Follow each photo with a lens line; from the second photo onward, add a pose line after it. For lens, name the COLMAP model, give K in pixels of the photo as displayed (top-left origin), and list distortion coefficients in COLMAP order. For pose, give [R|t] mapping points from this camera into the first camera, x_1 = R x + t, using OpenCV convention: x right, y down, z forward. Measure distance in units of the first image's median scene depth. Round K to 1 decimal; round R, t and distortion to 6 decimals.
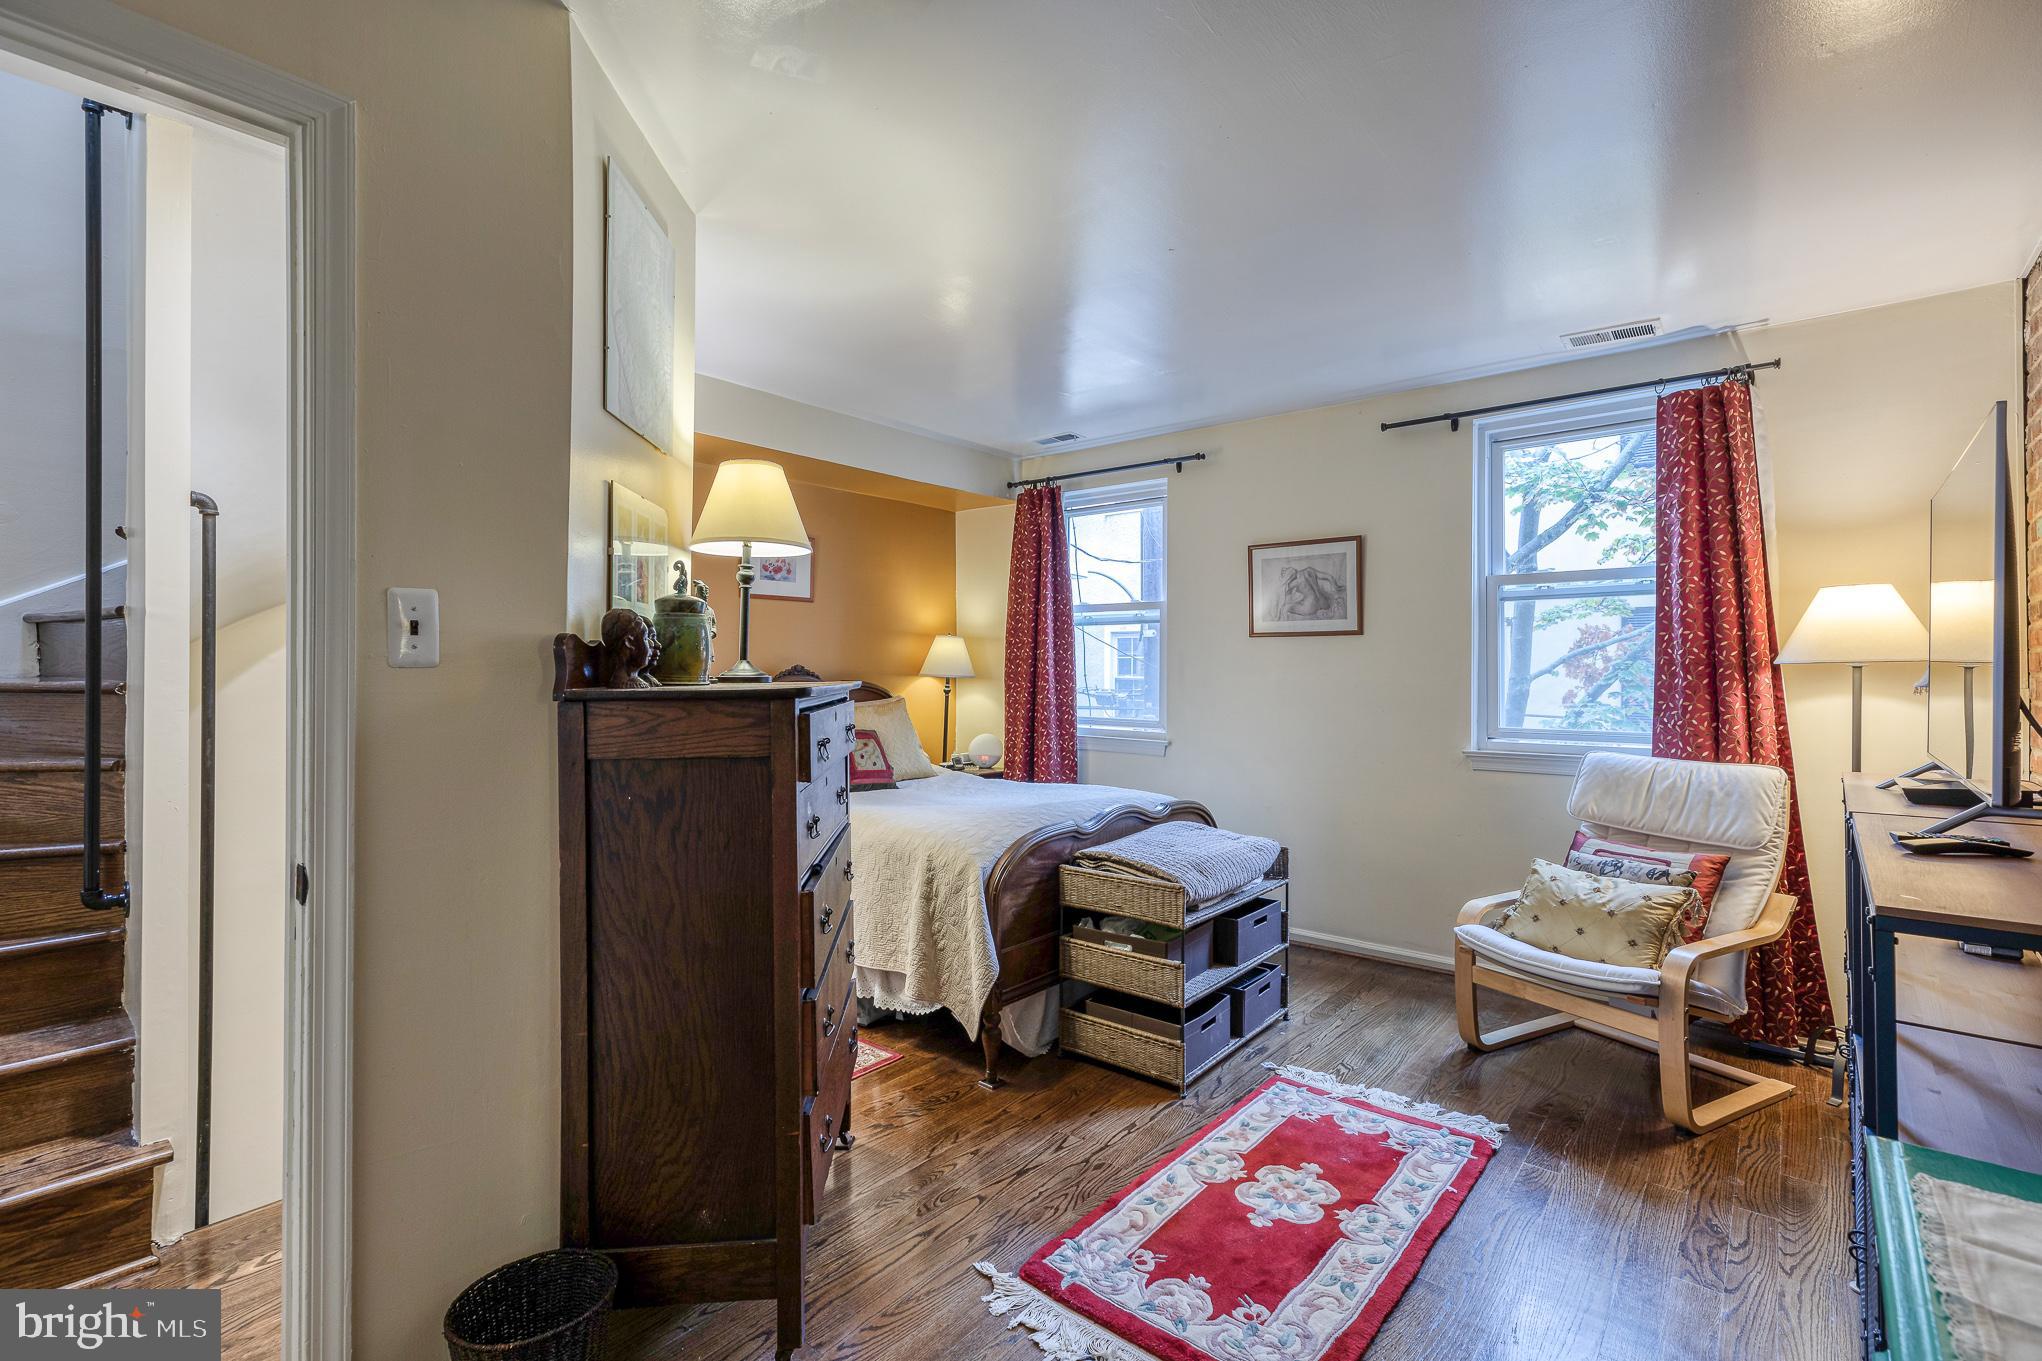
lens RADIAL K [[913.6, 0, 1017.2], [0, 913.6, 667.2], [0, 0, 1]] dist [0.002260, -0.000098]
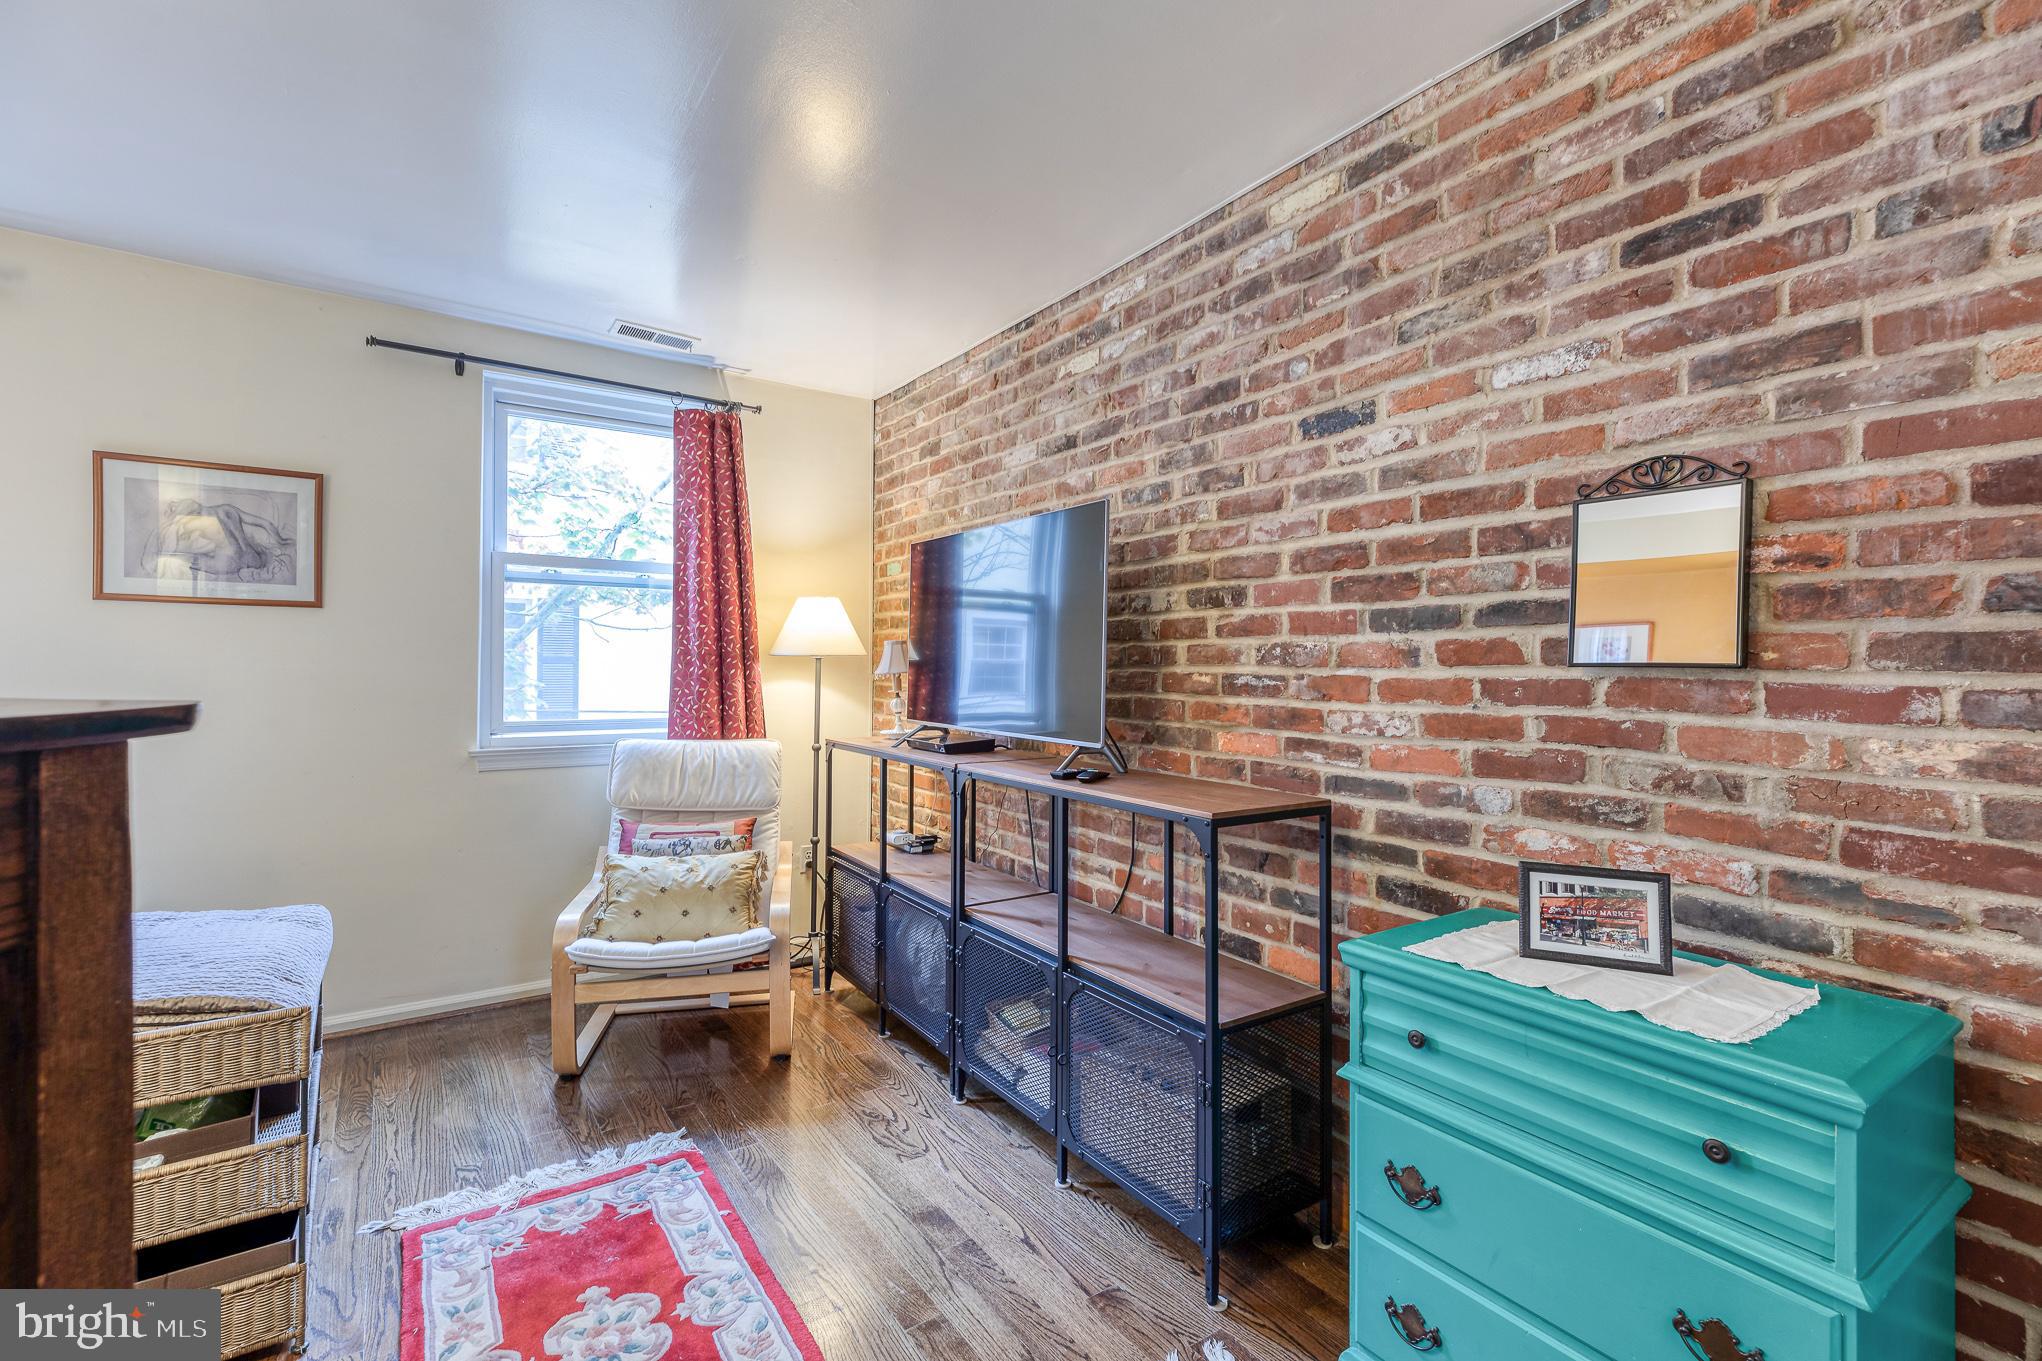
lens RADIAL K [[913.6, 0, 1017.2], [0, 913.6, 667.2], [0, 0, 1]] dist [0.002260, -0.000098]
pose [[0.264020, -0.001113, 0.964517, -0.250978], [-0.014303, 0.999885, 0.005069, 0.001042], [-0.964411, -0.015134, 0.263974, 0.335619]]
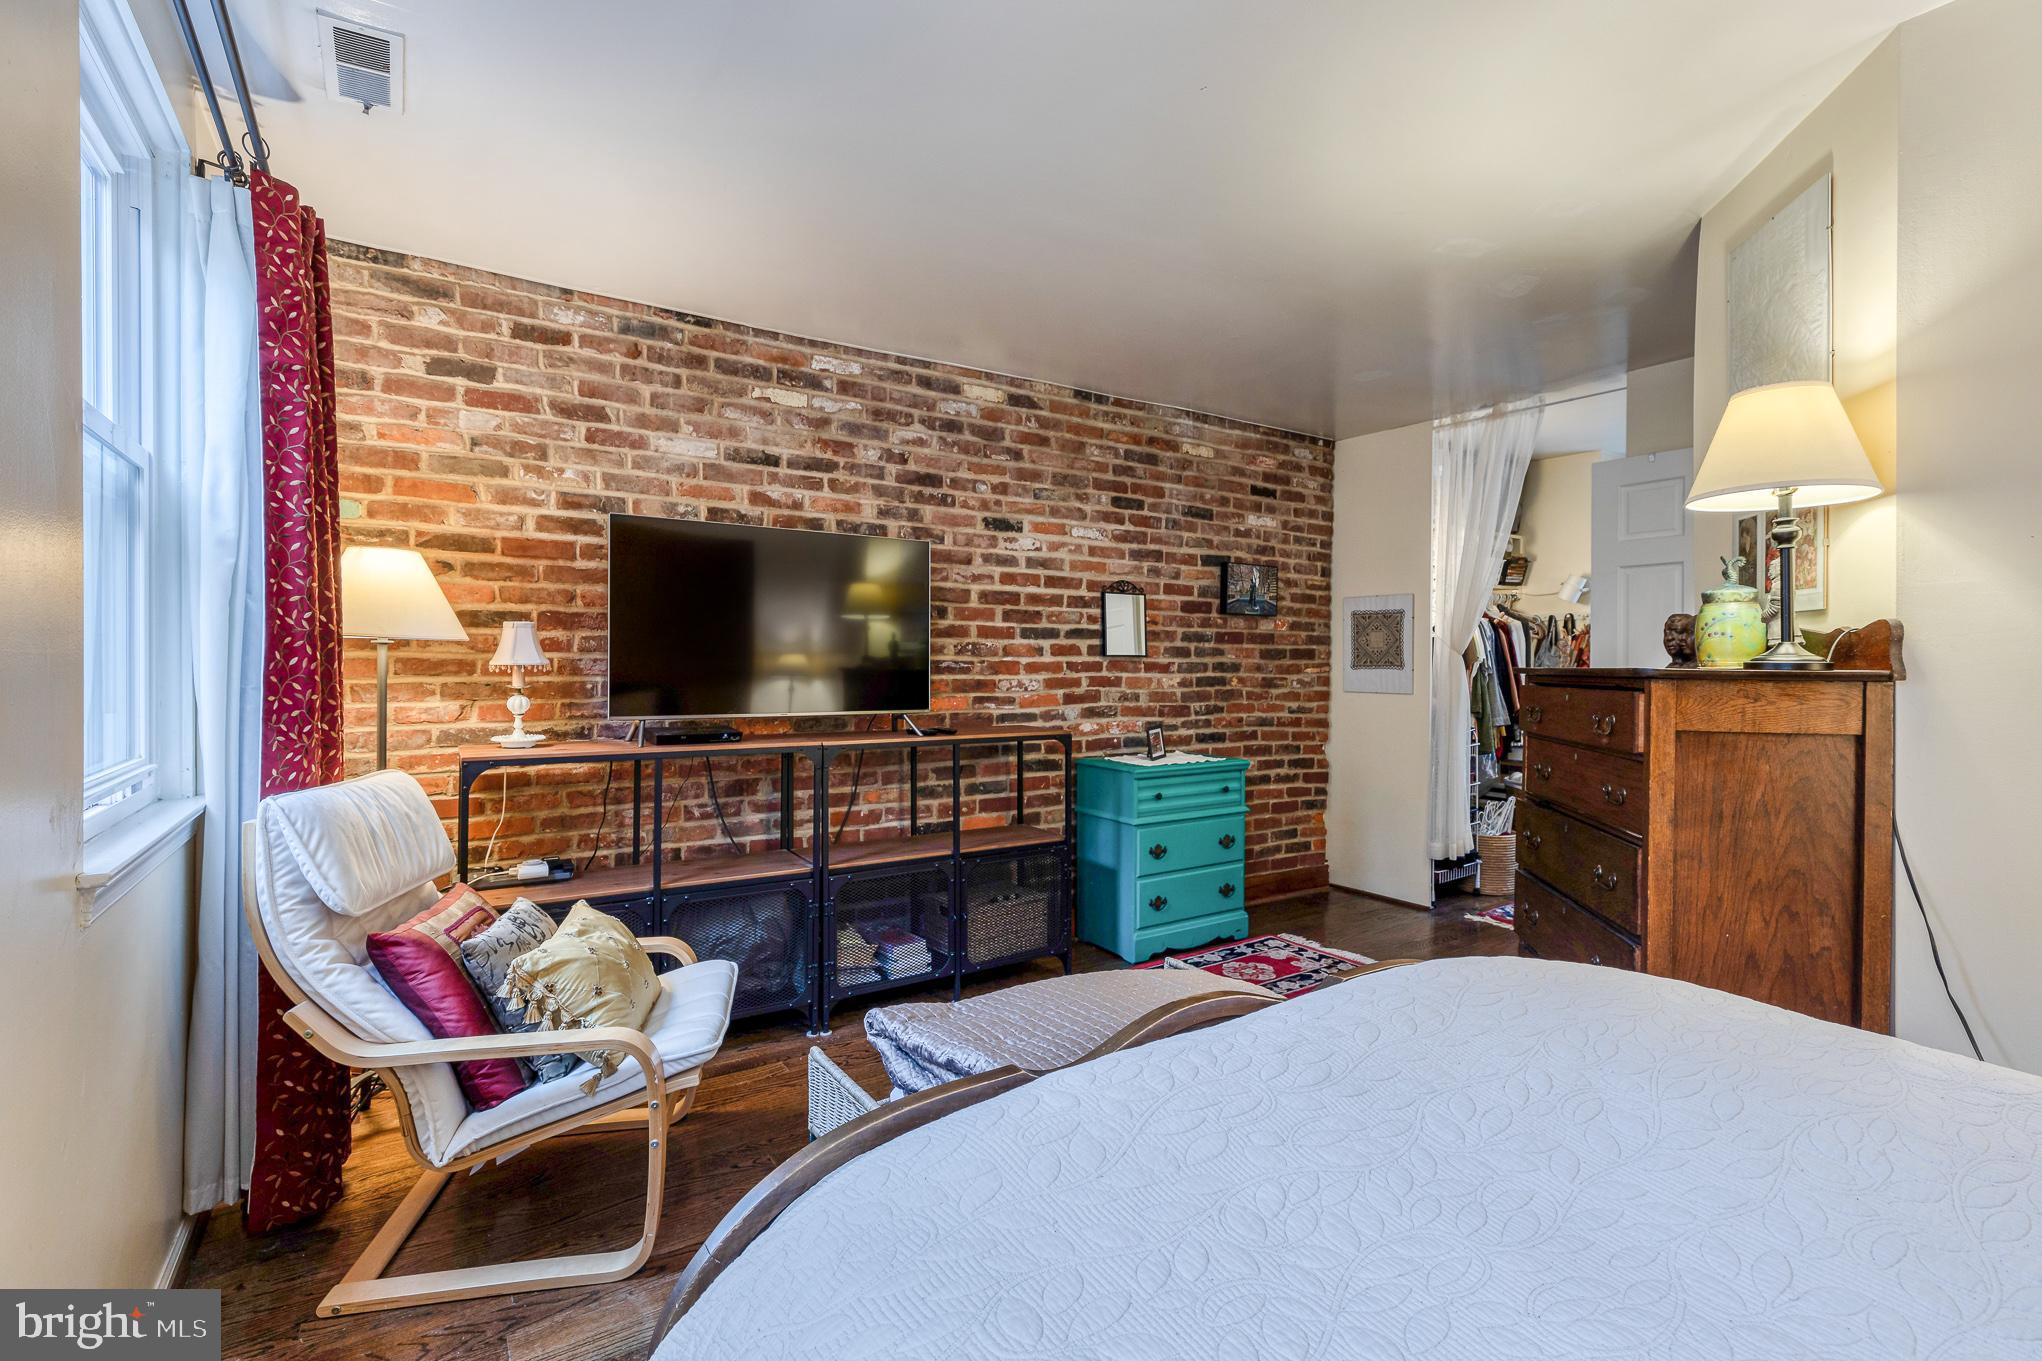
lens RADIAL K [[913.6, 0, 1017.2], [0, 913.6, 667.2], [0, 0, 1]] dist [0.002260, -0.000098]
pose [[-0.961146, -0.007657, 0.275933, 0.091379], [-0.007740, 0.999970, 0.000787, 0.015010], [-0.275930, -0.001380, -0.961177, 1.492287]]
